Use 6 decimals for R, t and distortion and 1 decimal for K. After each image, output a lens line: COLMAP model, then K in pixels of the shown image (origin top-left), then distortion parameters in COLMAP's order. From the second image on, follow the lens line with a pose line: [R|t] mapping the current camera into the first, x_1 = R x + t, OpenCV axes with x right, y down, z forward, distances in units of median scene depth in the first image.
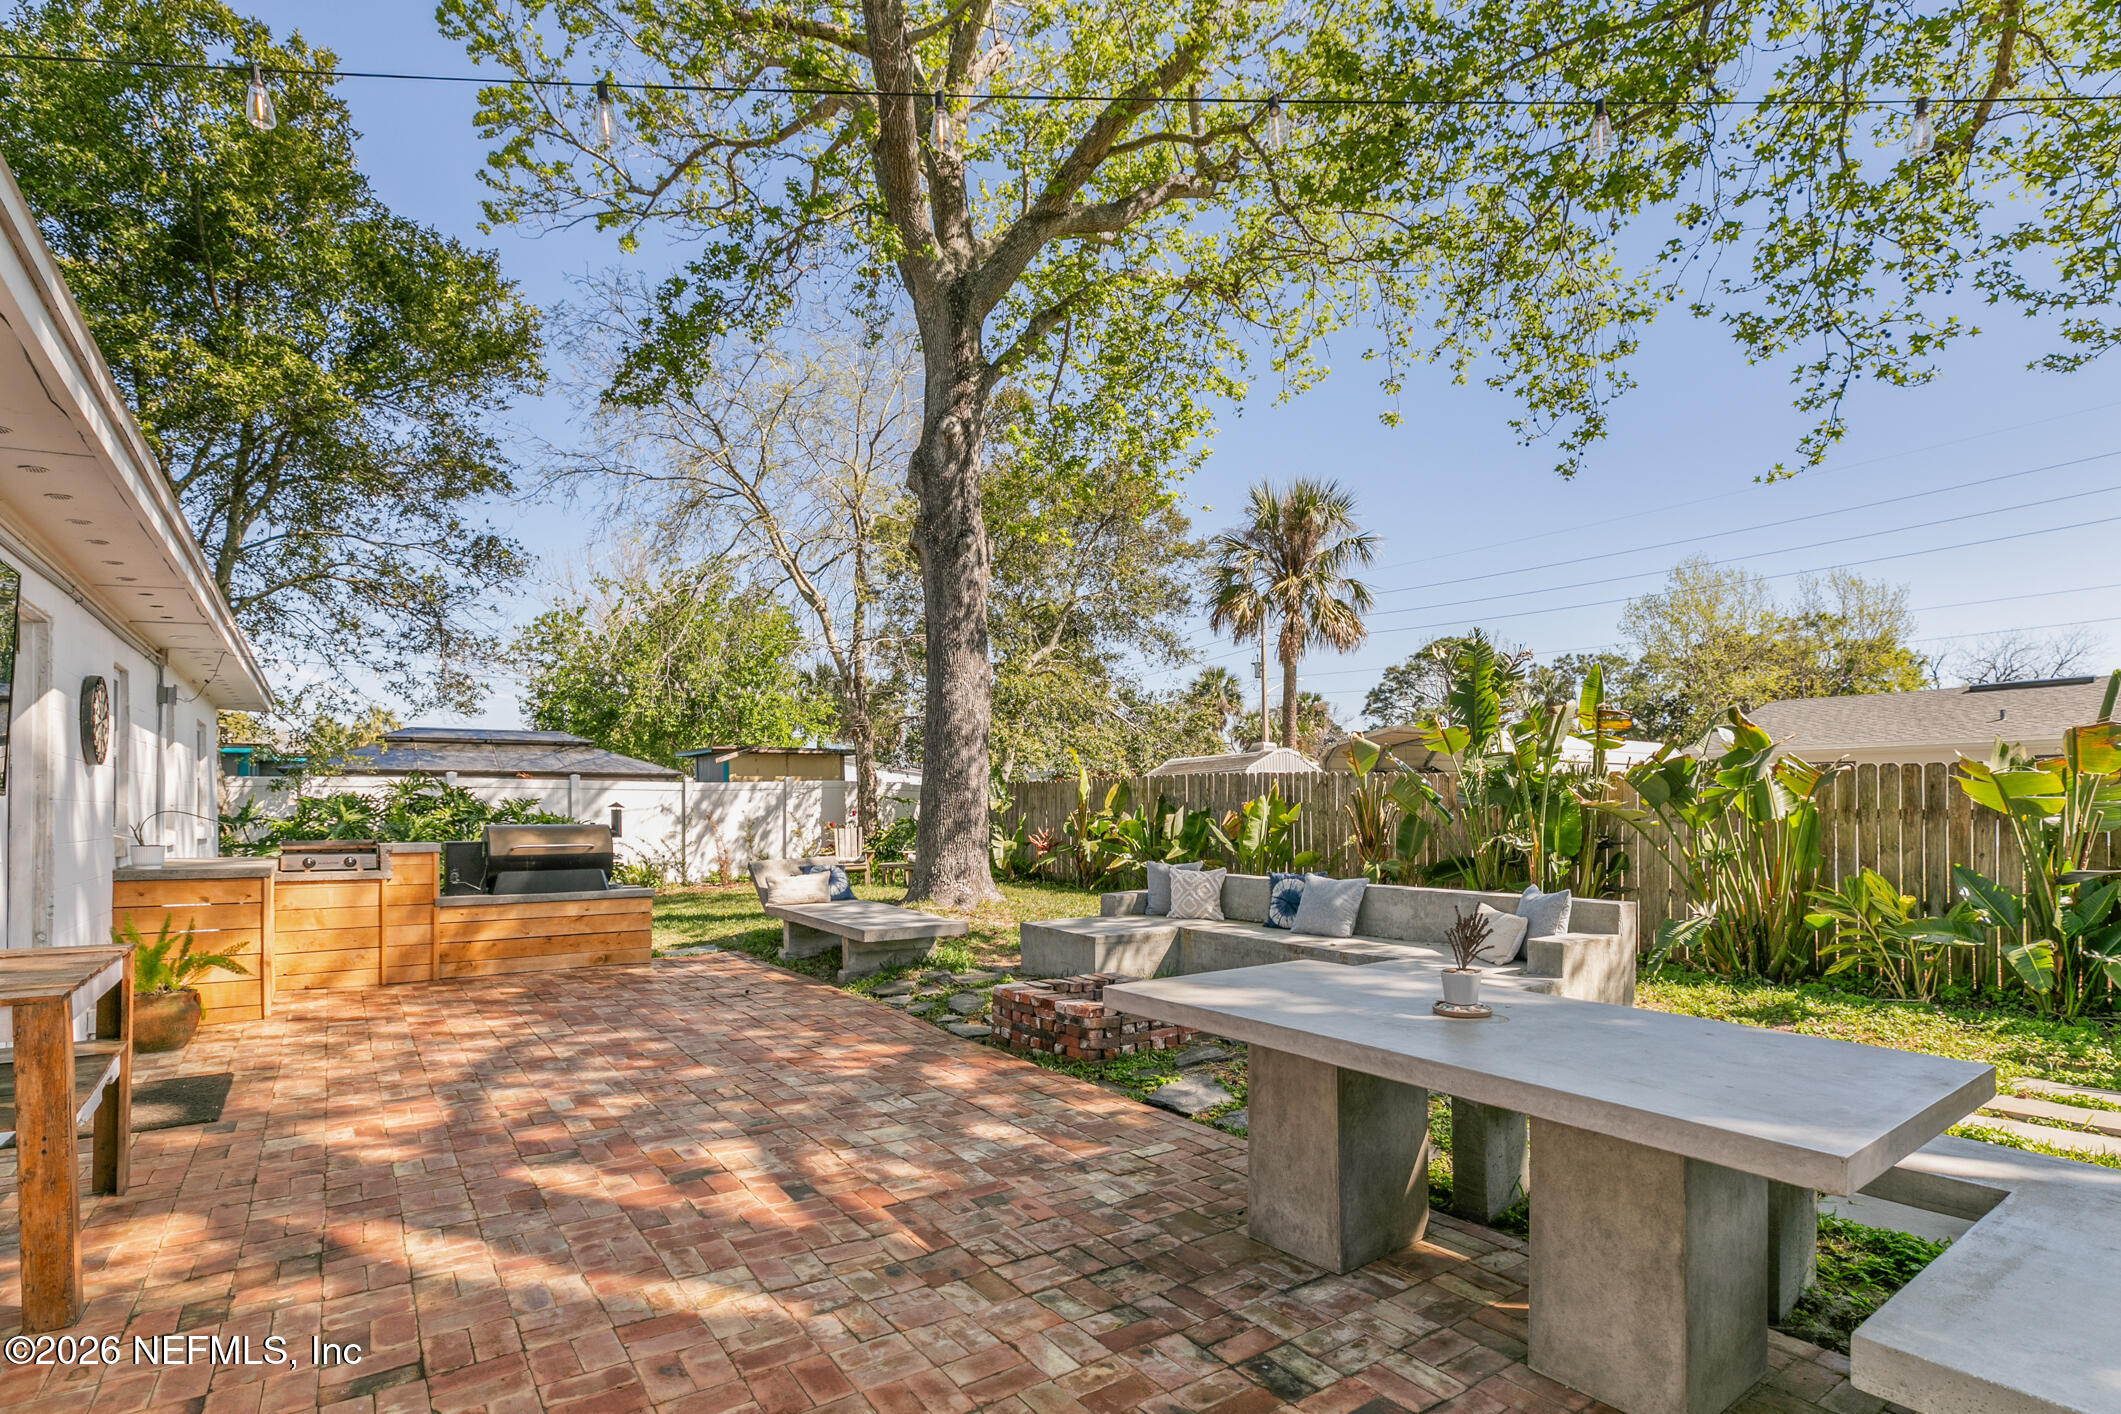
lens RADIAL K [[998.9, 0, 1062.5], [0, 998.9, 818.4], [0, 0, 1]] dist [0.001103, -0.000013]
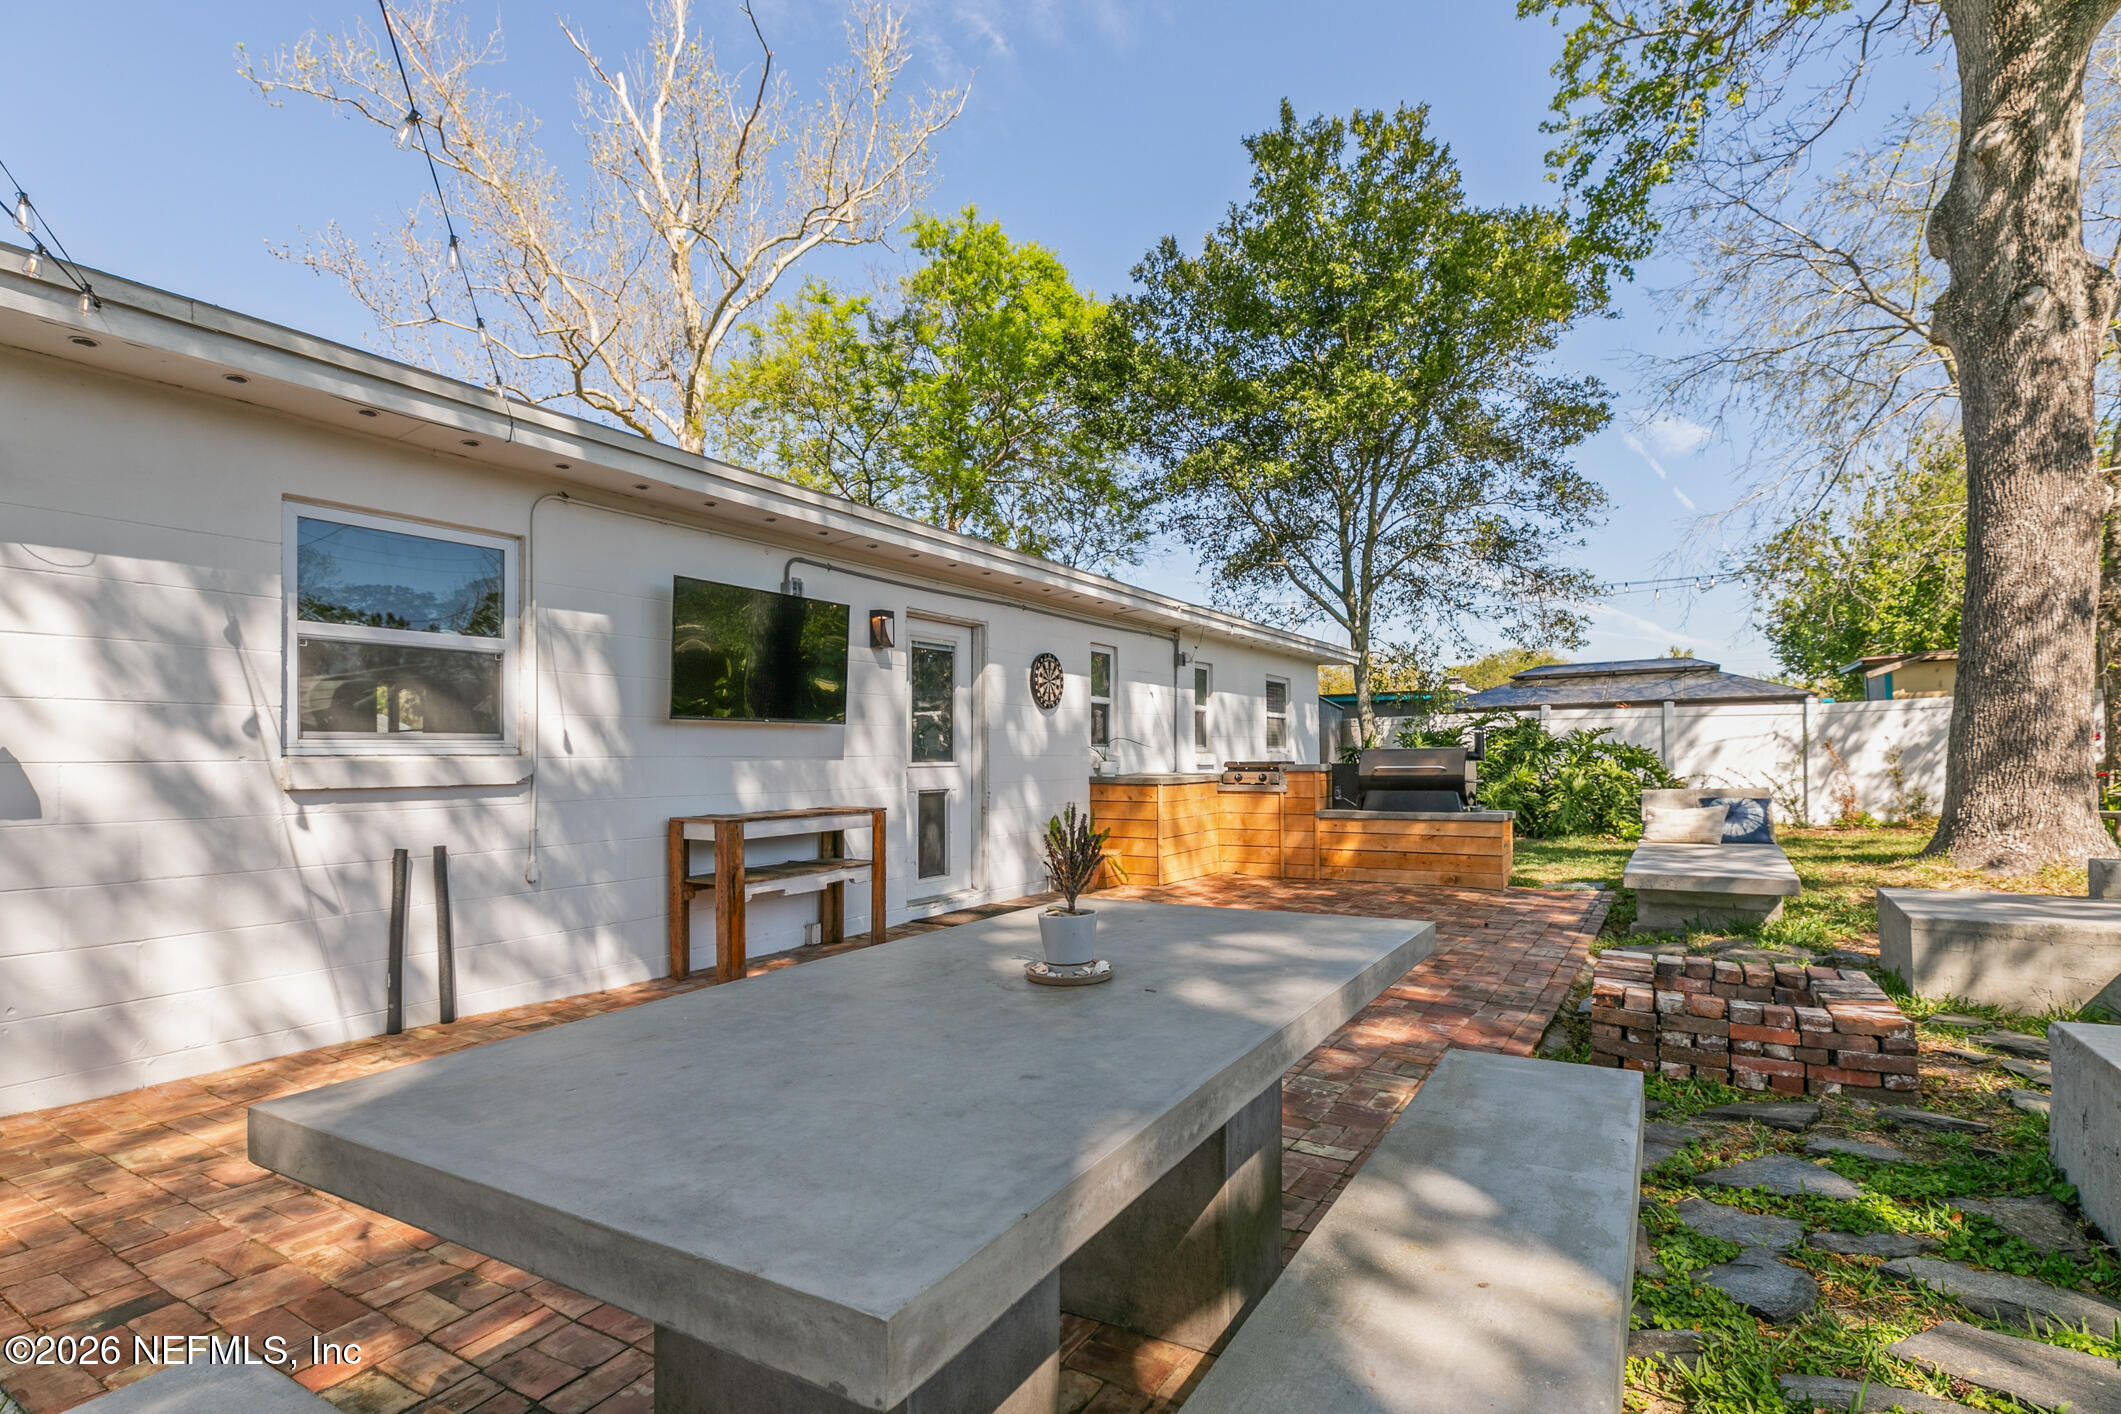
lens RADIAL K [[1003.8, 0, 1063.9], [0, 1003.8, 754.9], [0, 0, 1]] dist [0.000195, 0.000014]
pose [[0.390854, -0.005618, -0.920435, 0.252027], [0.004498, 0.999981, -0.004194, 0.012099], [0.920442, -0.002501, 0.390872, 0.180614]]
